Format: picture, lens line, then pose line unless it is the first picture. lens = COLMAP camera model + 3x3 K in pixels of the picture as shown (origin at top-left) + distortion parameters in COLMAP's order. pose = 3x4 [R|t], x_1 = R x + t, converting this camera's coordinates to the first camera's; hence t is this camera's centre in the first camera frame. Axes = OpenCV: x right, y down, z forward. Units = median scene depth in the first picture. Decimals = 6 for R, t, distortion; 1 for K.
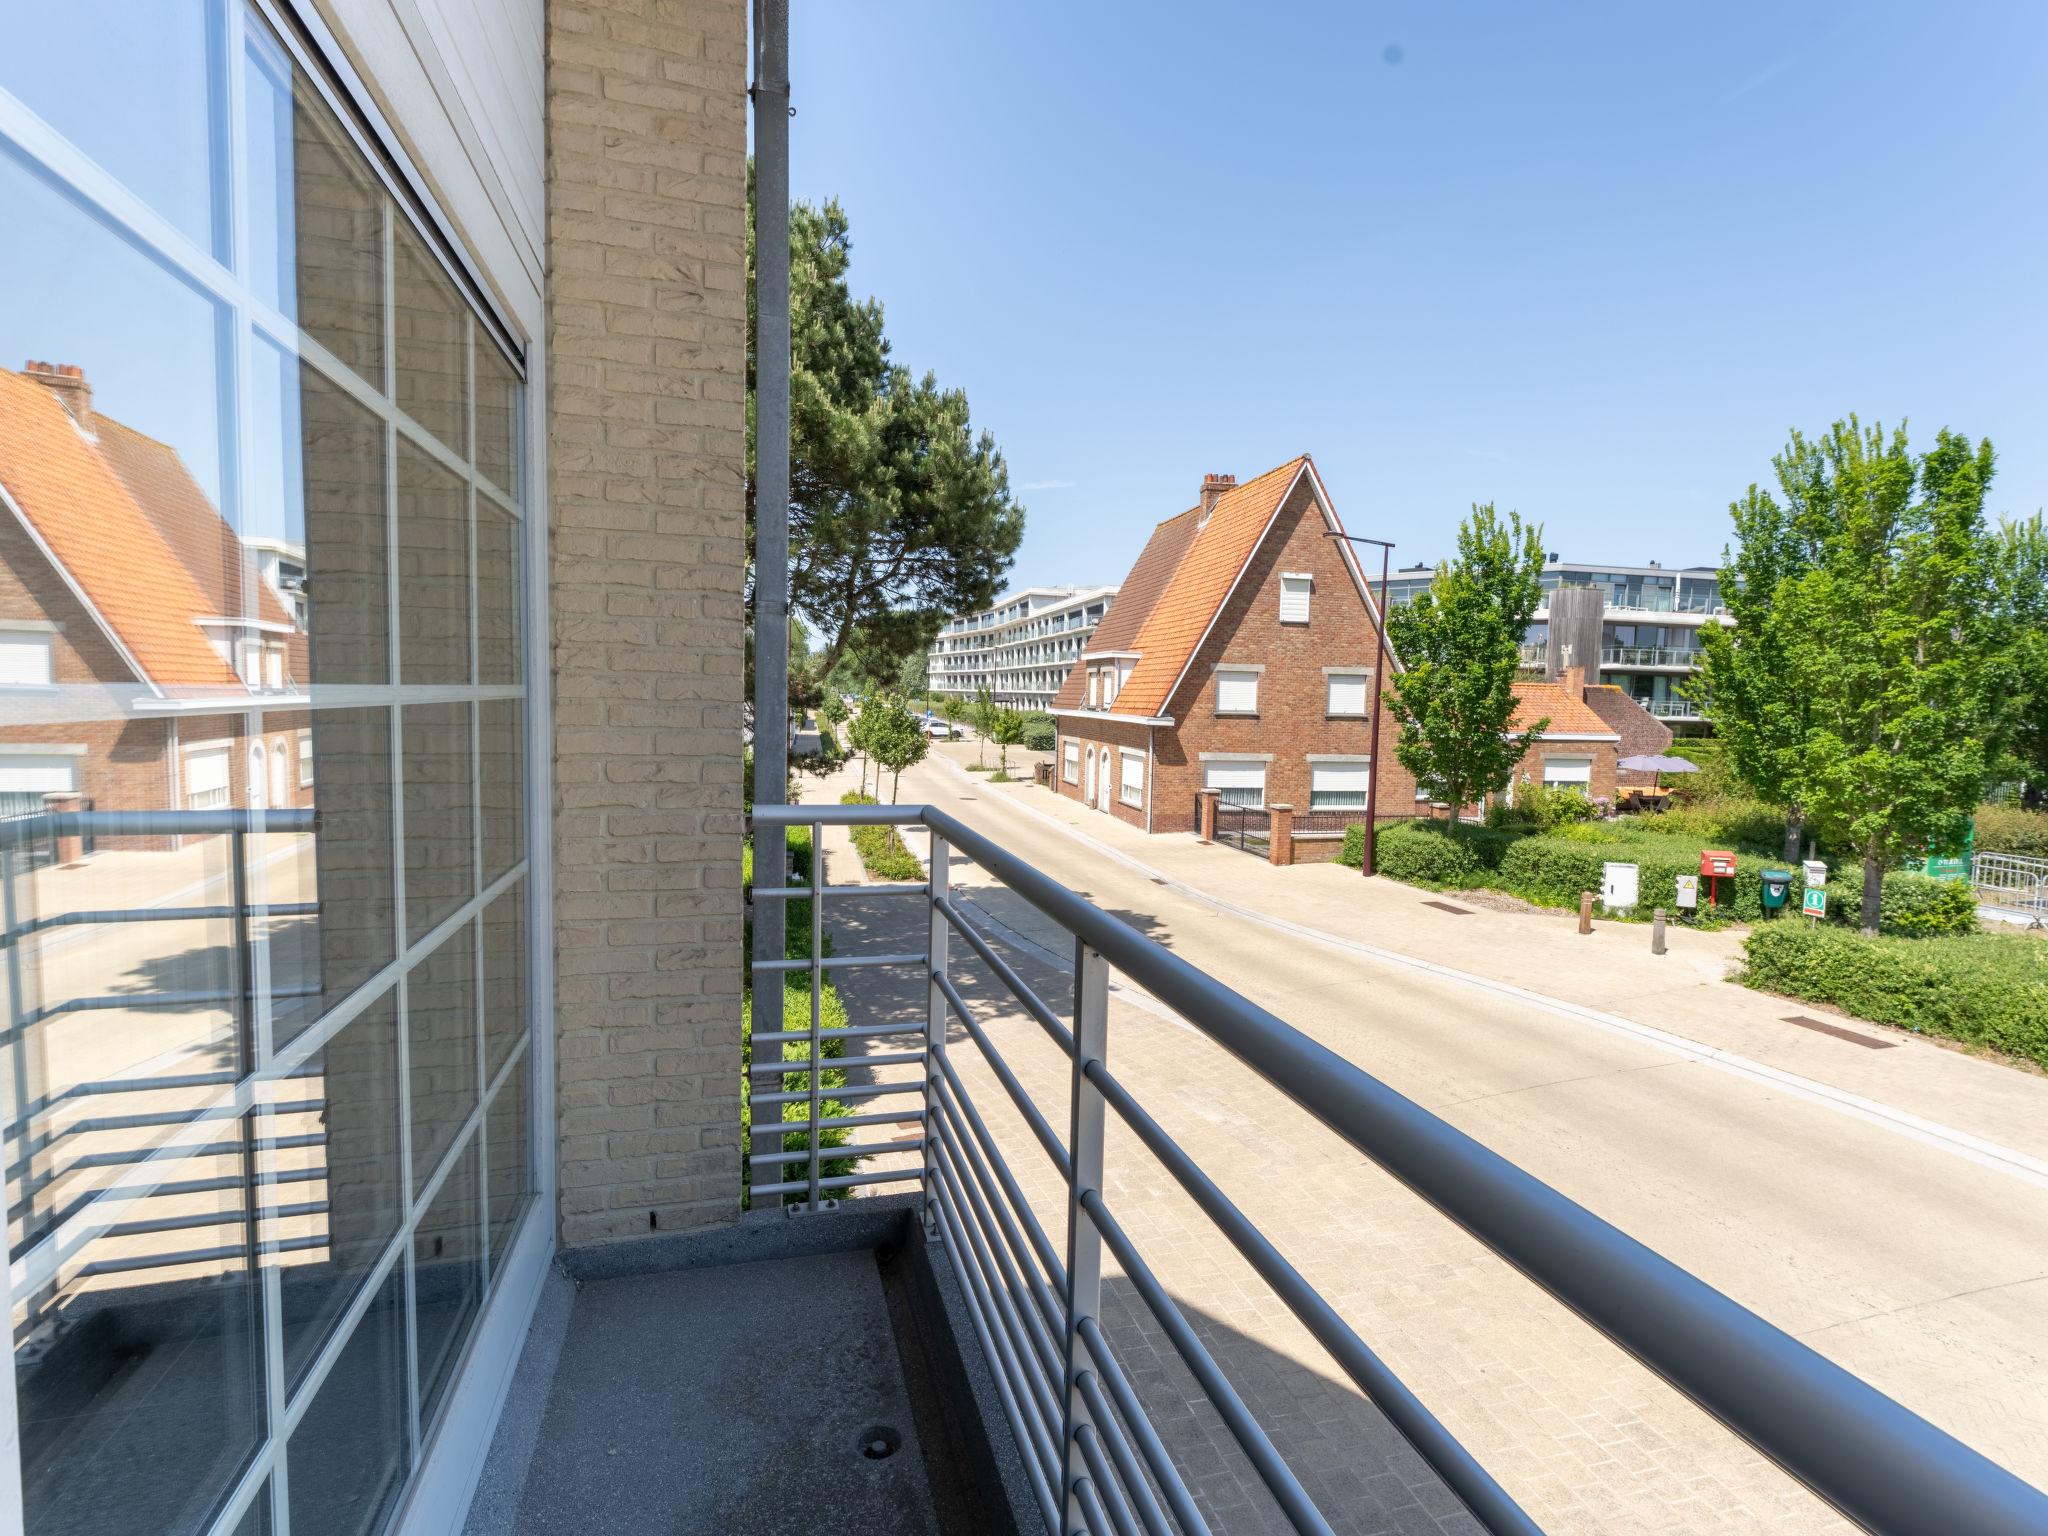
lens RADIAL K [[1000.0, 0, 1031.8], [0, 1000.0, 765.9], [0, 0, 1]] dist [0.000706, -0.000689]
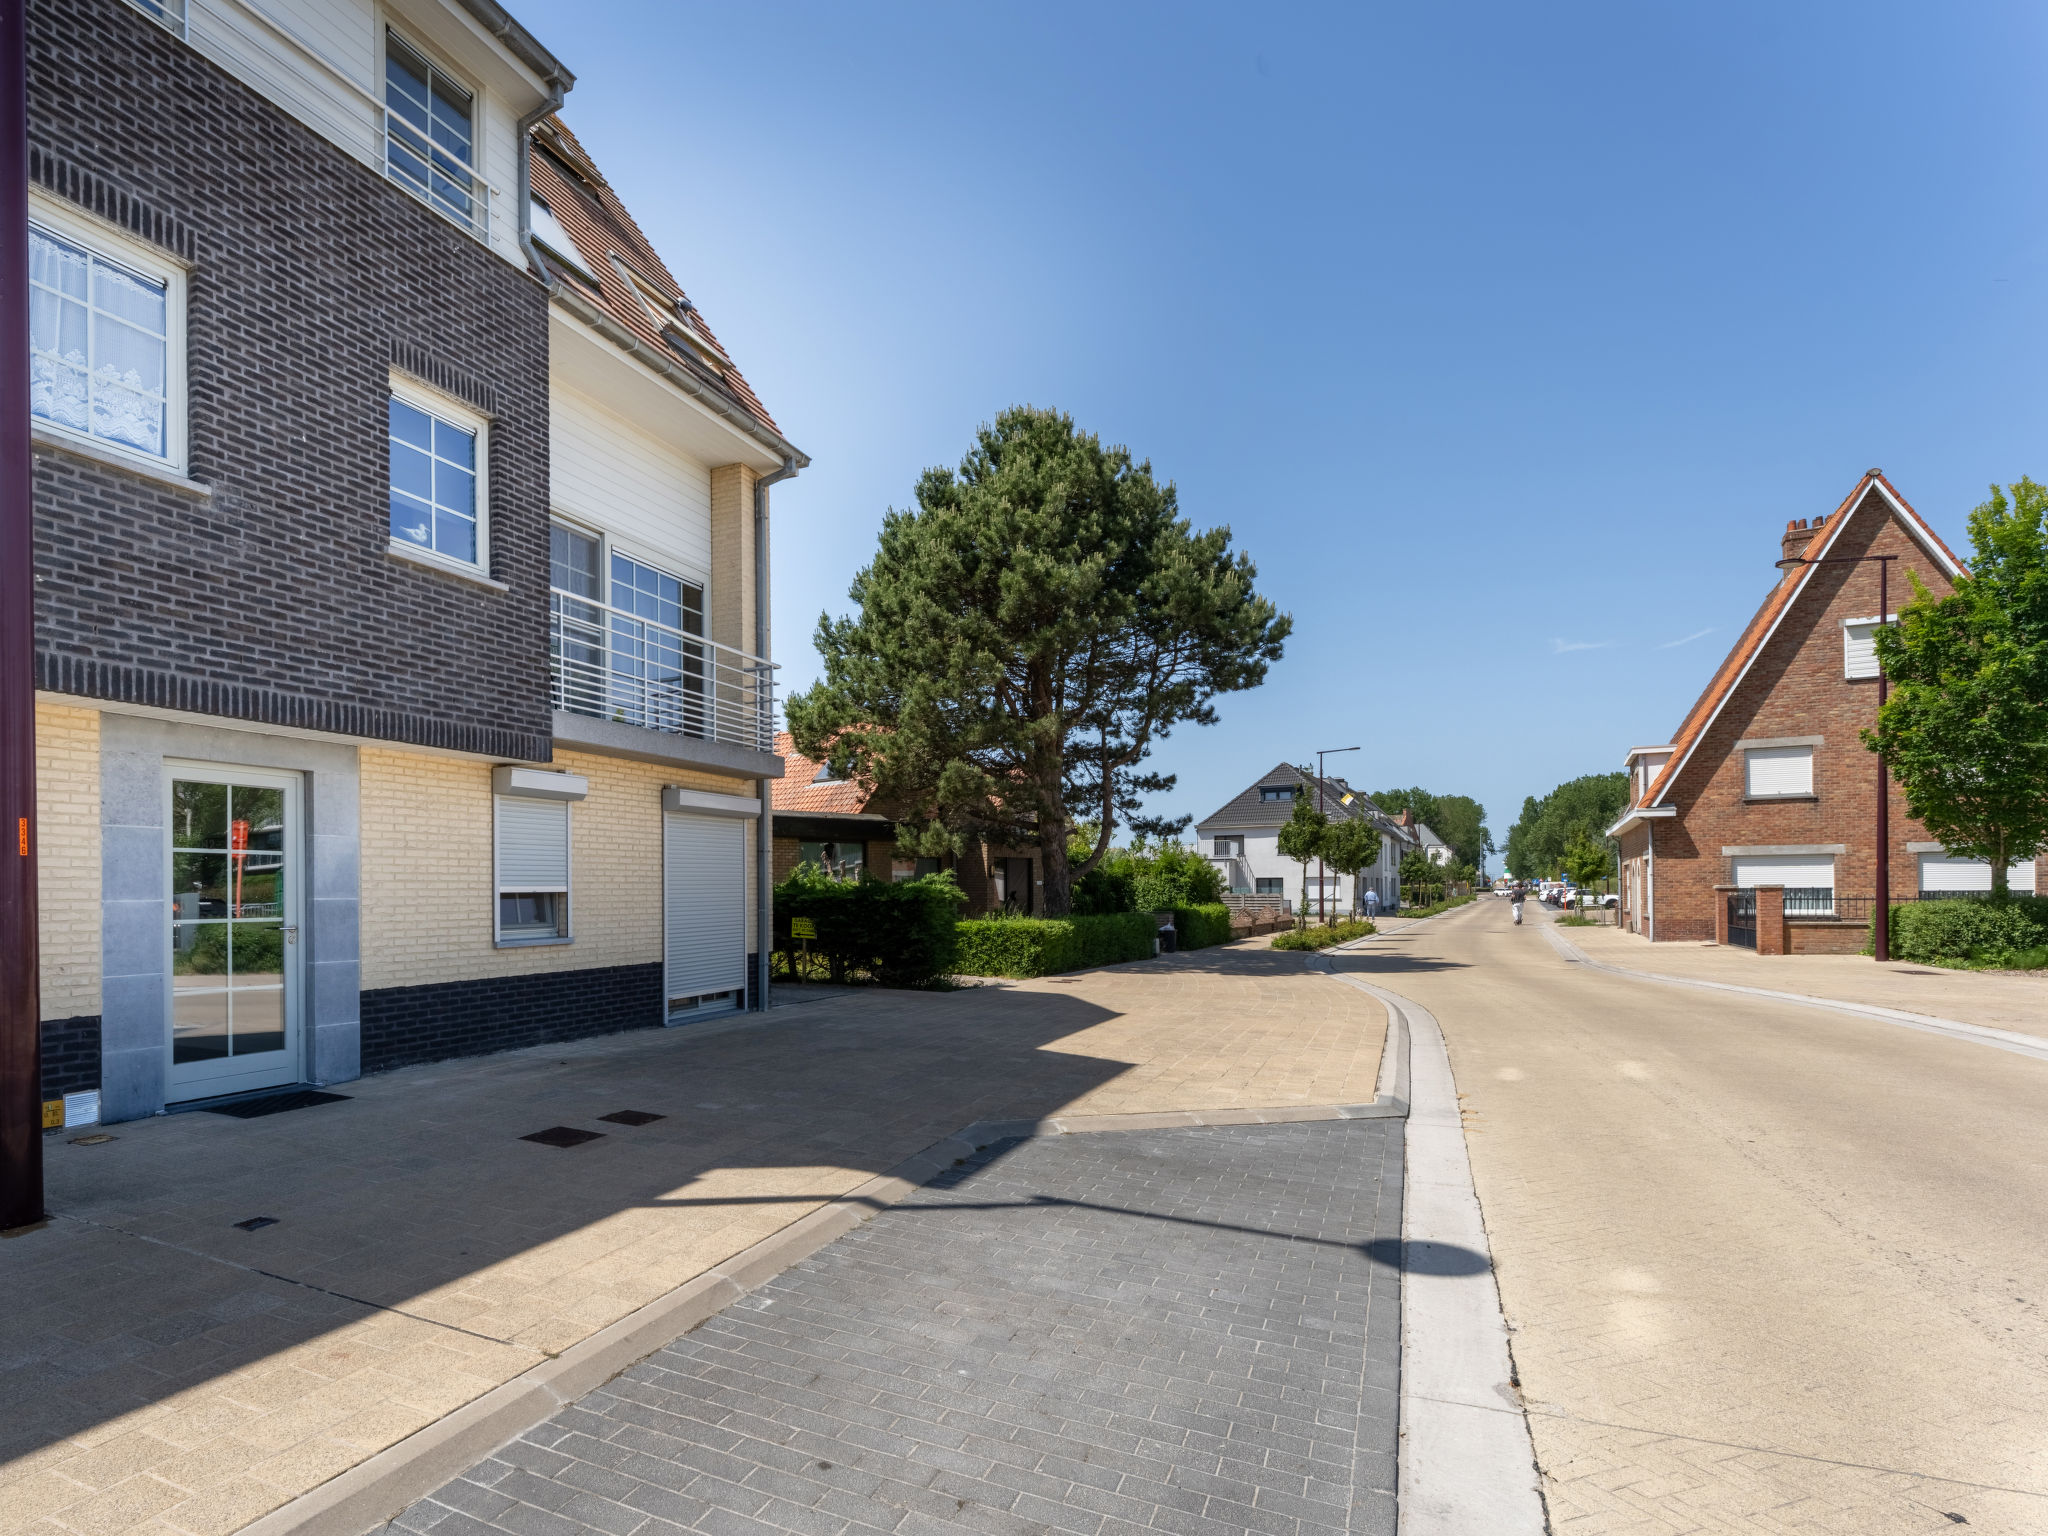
lens RADIAL K [[1106.5, 0, 860.2], [0, 1106.5, 888.2], [0, 0, 1]] dist [-0.000740, 0.001402]
pose [[0.722136, -0.033474, -0.690941, 0.287089], [-0.027054, 0.996698, -0.076563, 0.113750], [0.691222, 0.073982, 0.718845, -0.179698]]
